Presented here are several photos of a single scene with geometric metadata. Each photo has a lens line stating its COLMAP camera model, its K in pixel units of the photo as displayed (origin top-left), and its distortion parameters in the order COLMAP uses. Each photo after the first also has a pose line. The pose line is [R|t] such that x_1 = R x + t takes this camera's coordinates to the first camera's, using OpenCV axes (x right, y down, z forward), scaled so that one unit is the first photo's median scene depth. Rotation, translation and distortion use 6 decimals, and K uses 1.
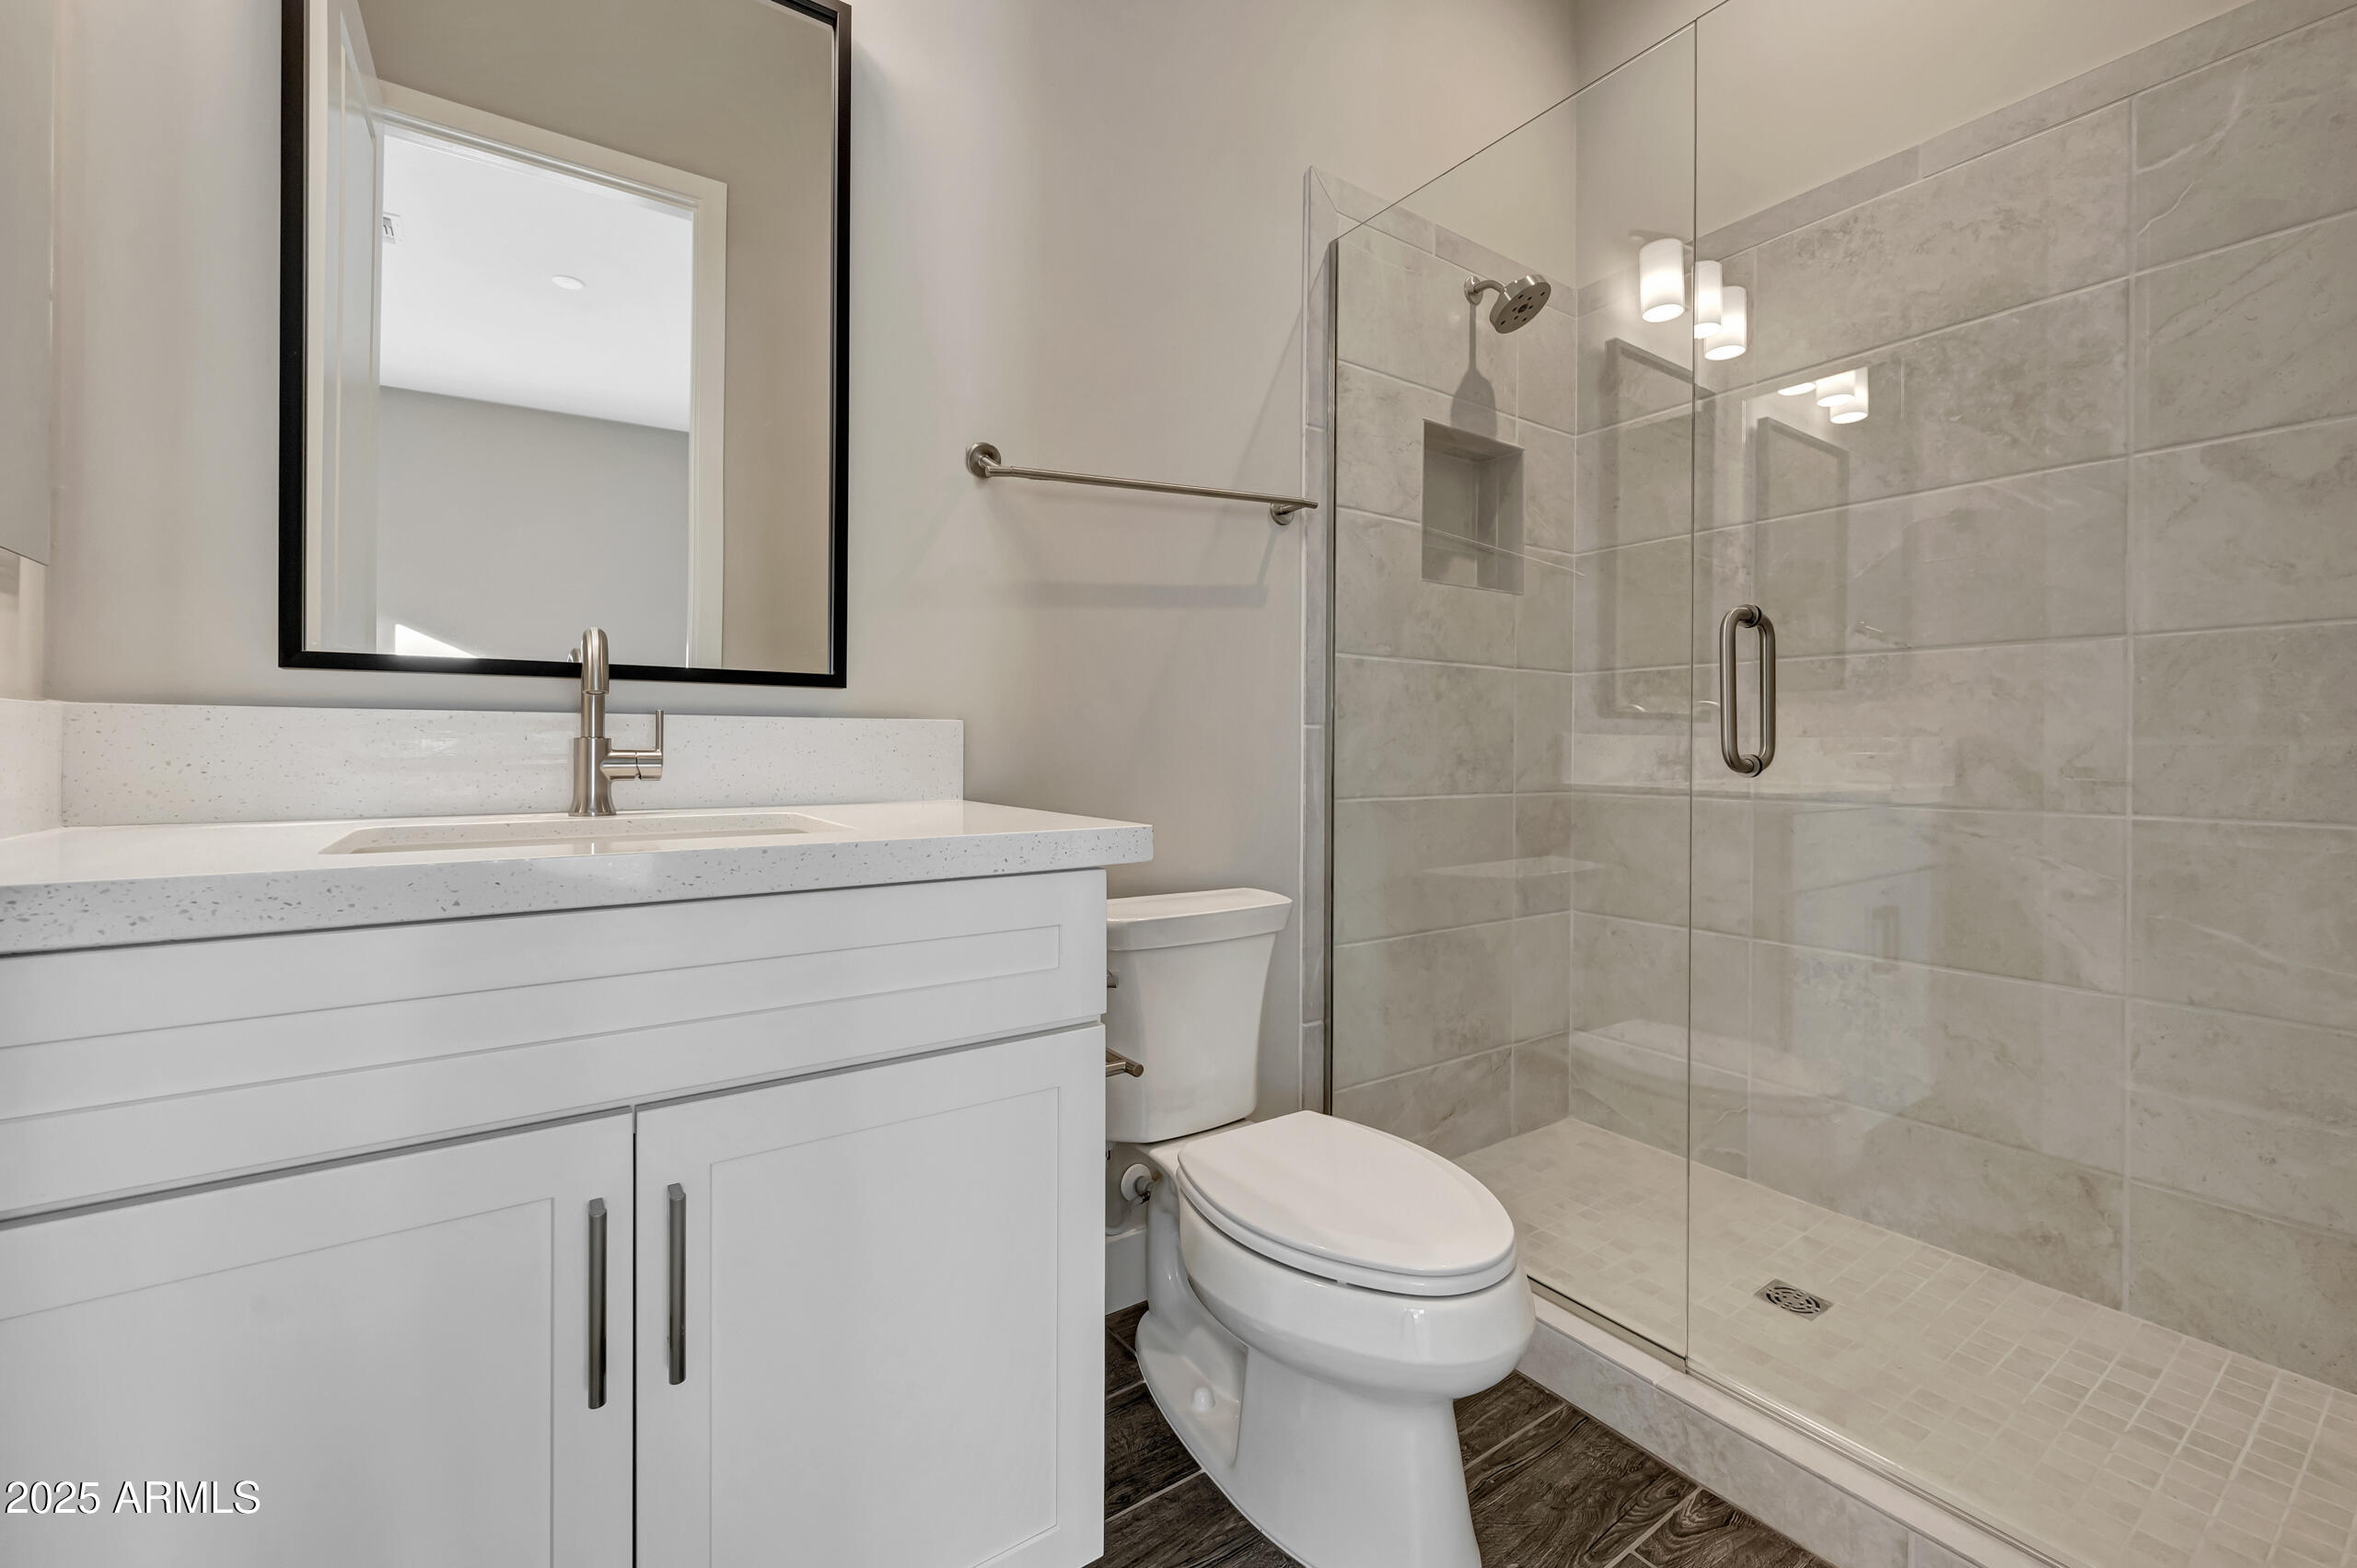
lens RADIAL K [[908.4, 0, 1206.7], [0, 908.4, 729.0], [0, 0, 1]] dist [-0.000533, -0.000585]
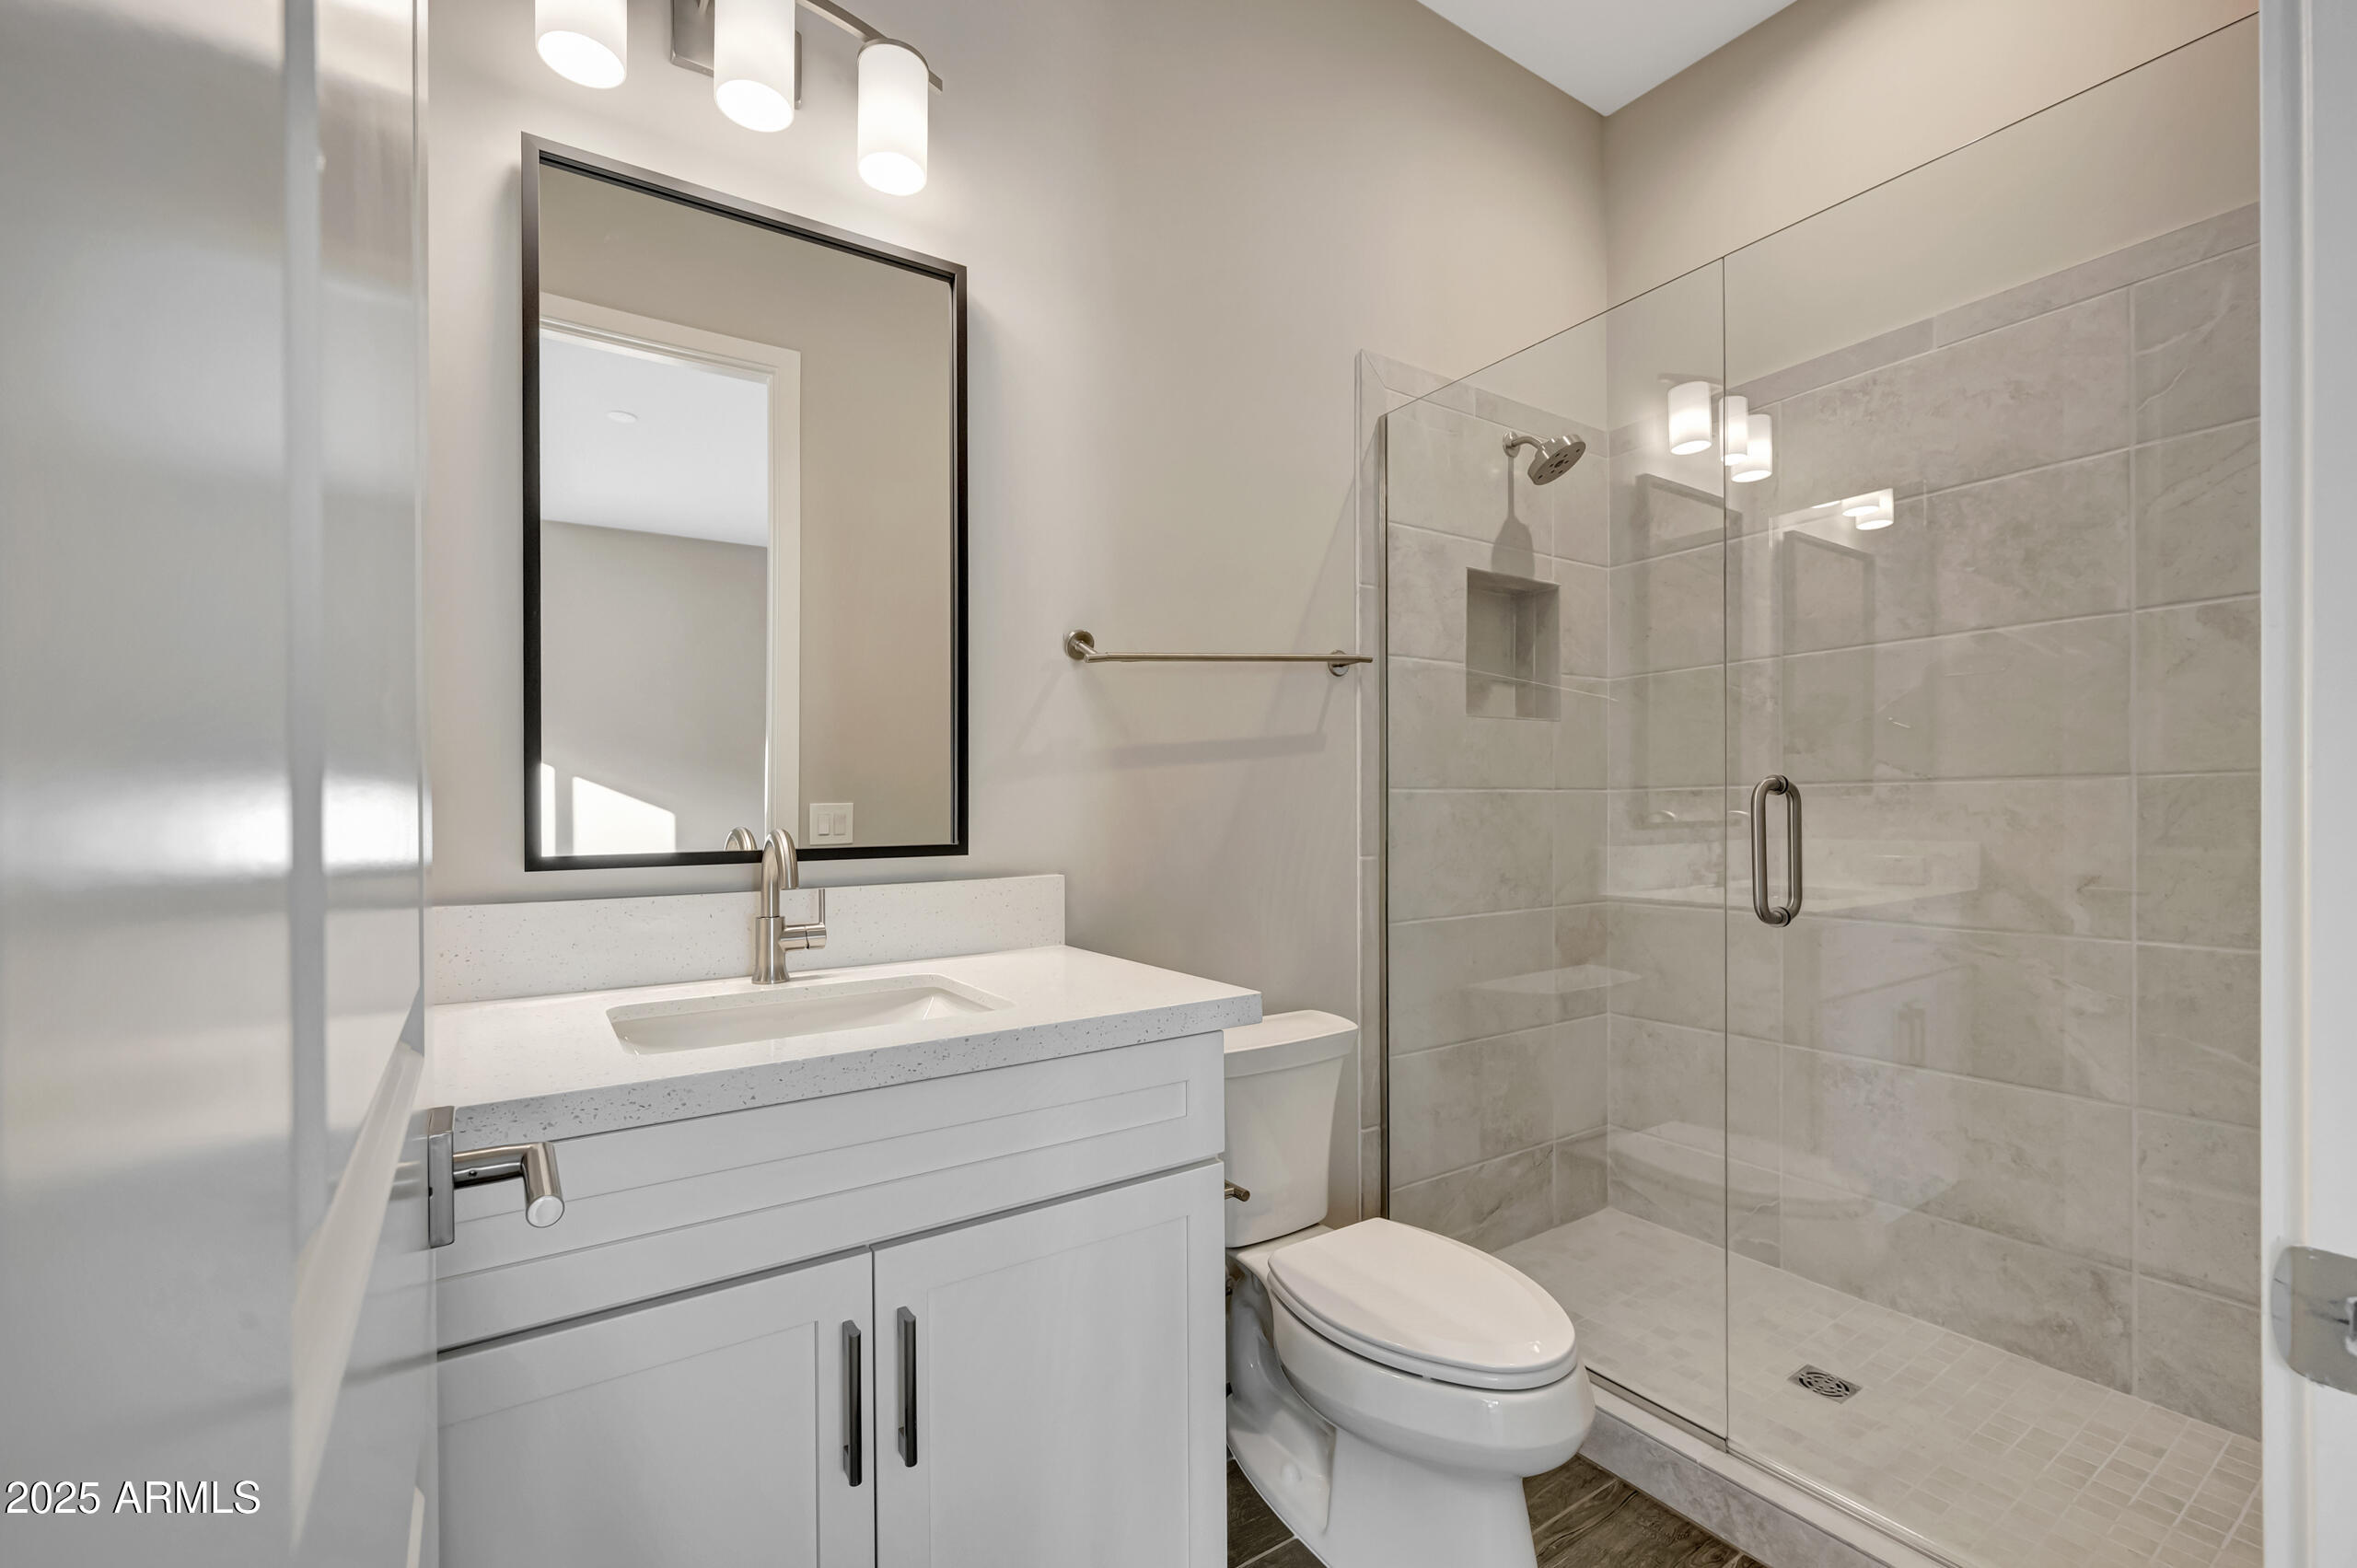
lens RADIAL K [[957.6, 0, 1178.5], [0, 957.6, 784.0], [0, 0, 1]] dist [-0.001153, 0.001190]
pose [[0.999573, -0.018460, -0.022653, -0.089460], [0.018785, 0.999723, 0.014188, -0.122118], [0.022385, -0.014607, 0.999643, -0.155884]]
